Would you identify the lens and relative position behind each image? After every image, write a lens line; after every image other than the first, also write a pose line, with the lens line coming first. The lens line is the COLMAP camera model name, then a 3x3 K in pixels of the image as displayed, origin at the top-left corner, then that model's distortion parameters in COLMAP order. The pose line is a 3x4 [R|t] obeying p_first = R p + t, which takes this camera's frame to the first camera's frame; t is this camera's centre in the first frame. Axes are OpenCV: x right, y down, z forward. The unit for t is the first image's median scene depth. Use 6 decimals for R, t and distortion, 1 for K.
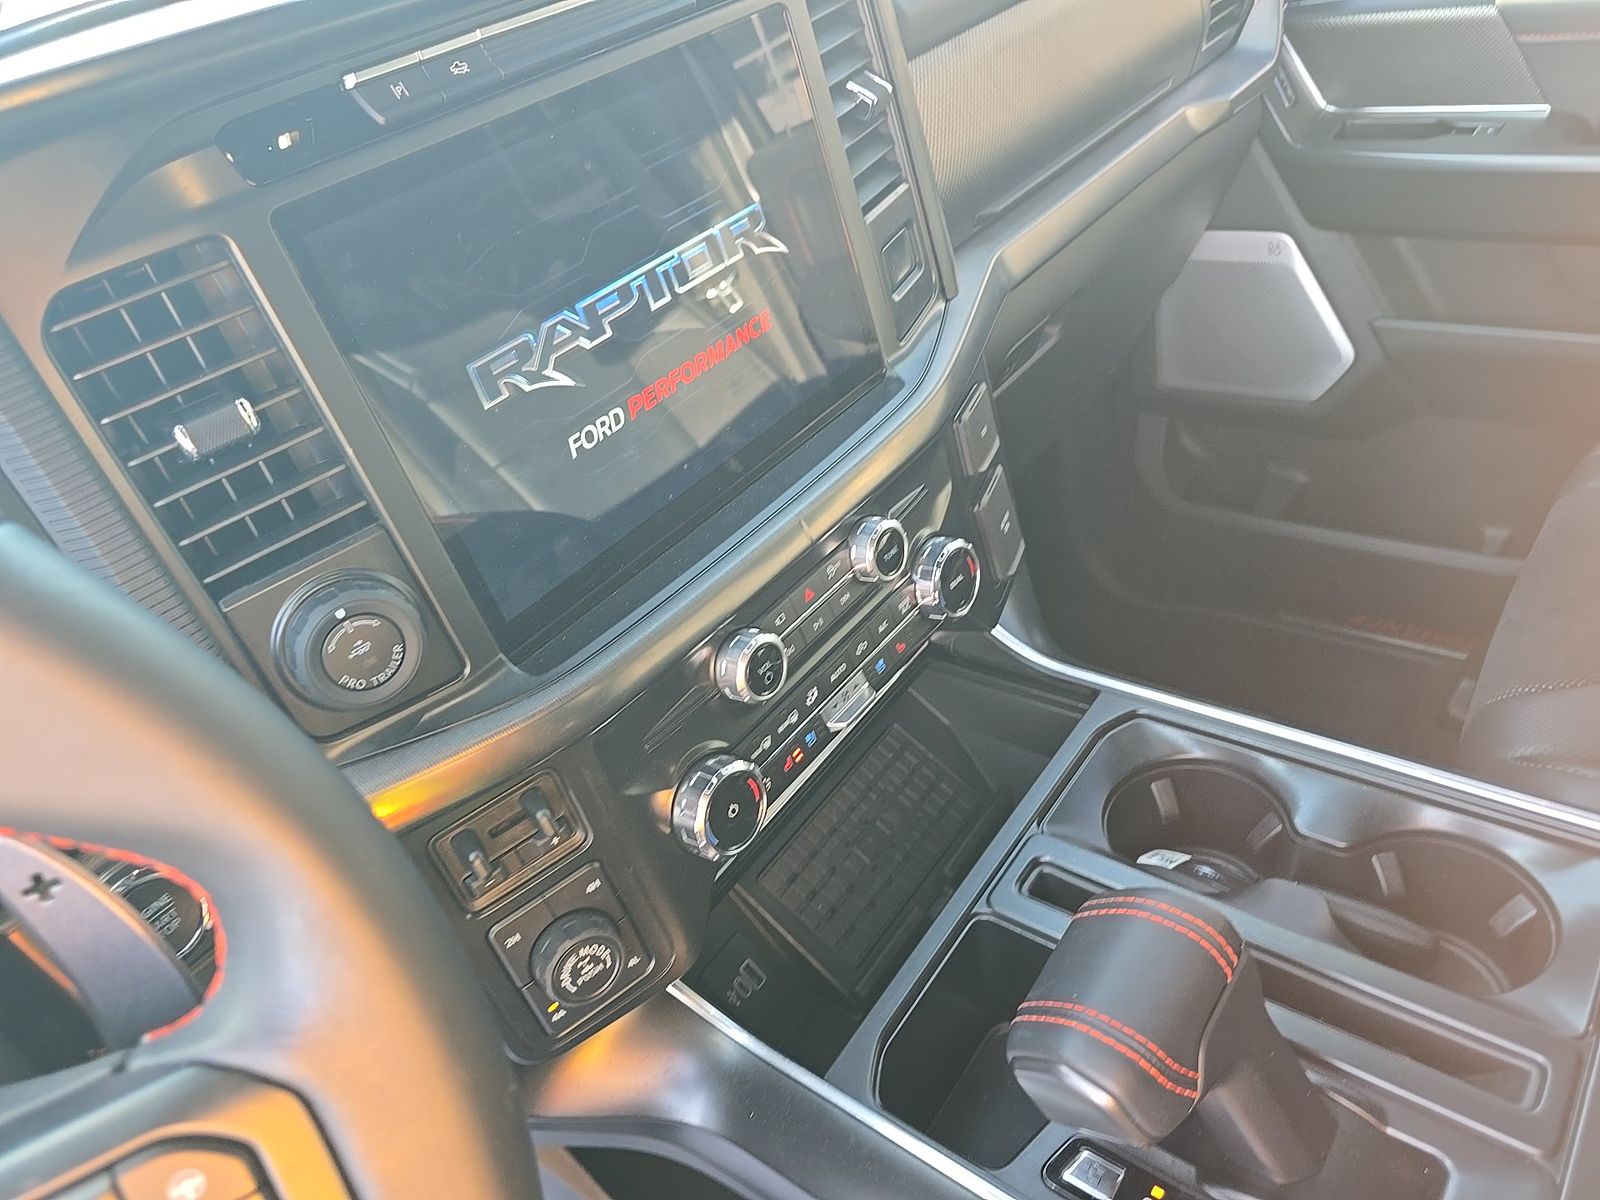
lens RADIAL K [[1073.6, 0, 792.7], [0, 1073.6, 599.6], [0, 0, 1]] dist [0.049368, -0.043826]
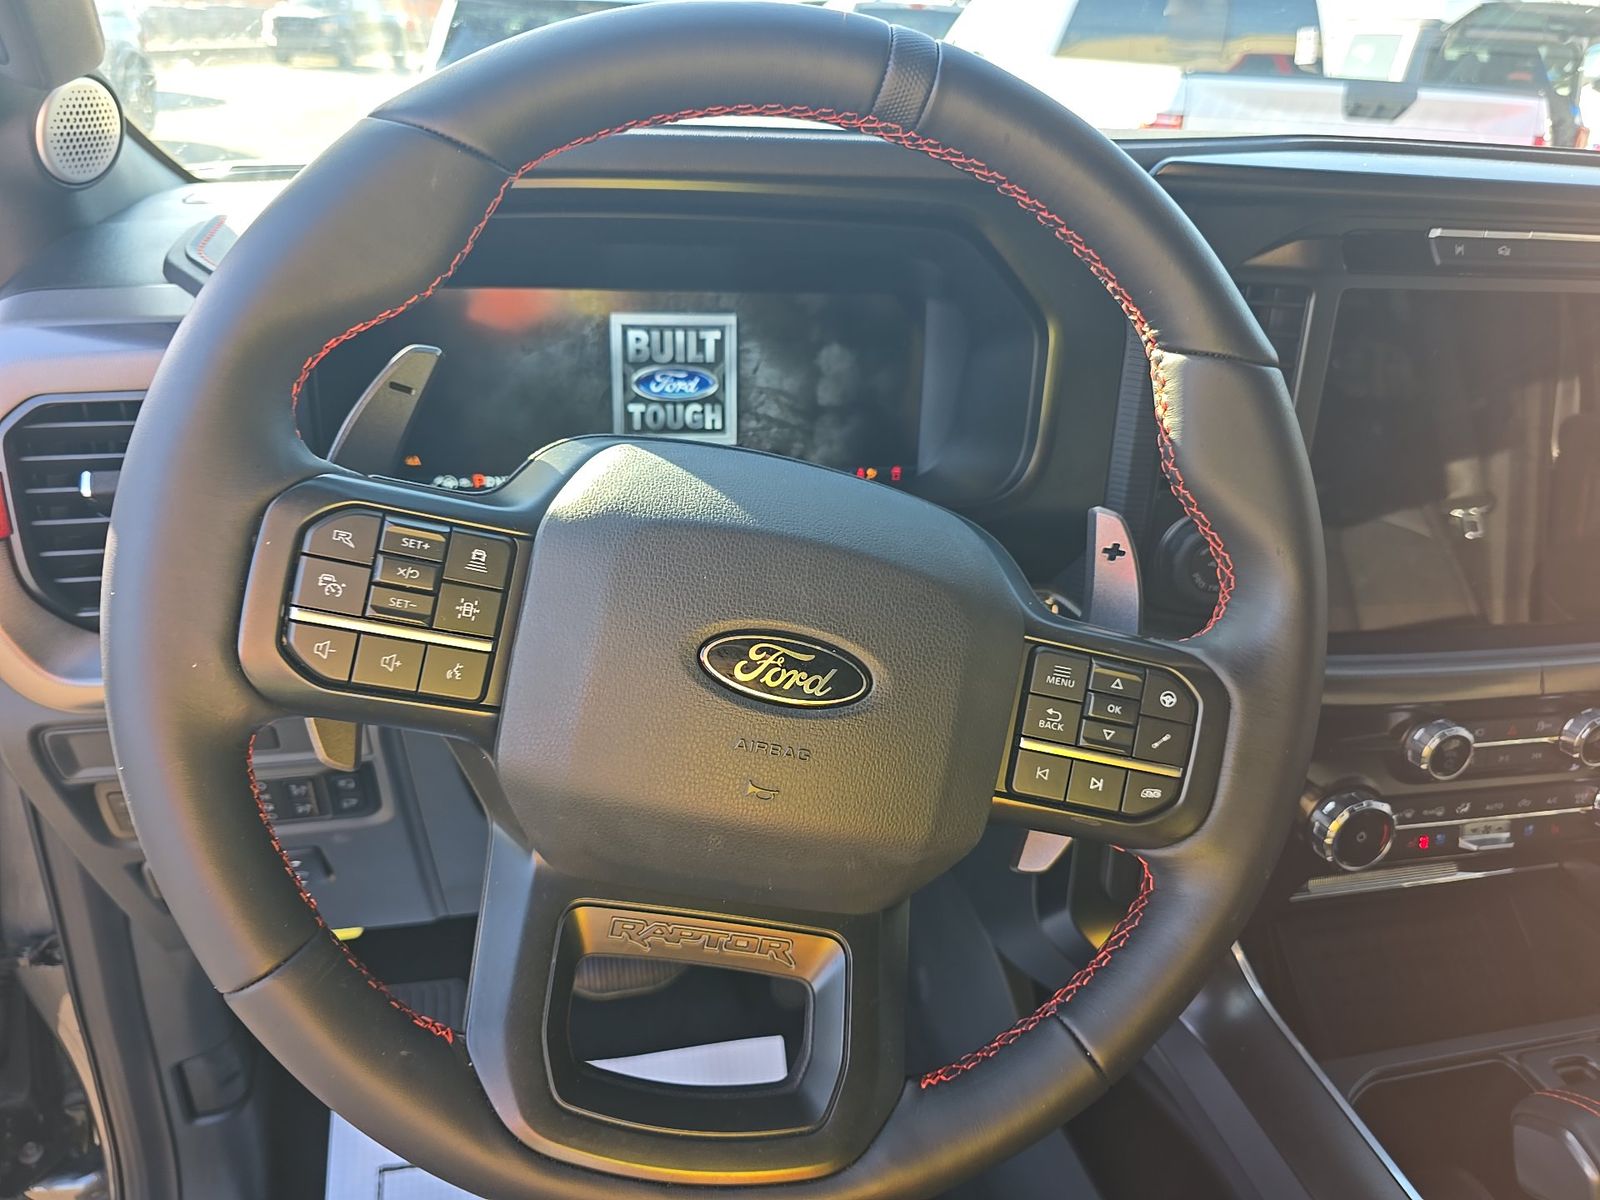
lens RADIAL K [[1073.6, 0, 792.7], [0, 1073.6, 599.6], [0, 0, 1]] dist [0.049368, -0.043826]
pose [[0.749635, 0.491395, -0.443372, -0.118407], [-0.542473, 0.839961, 0.013750, 0.286330], [0.379172, 0.230210, 0.896232, -0.391698]]
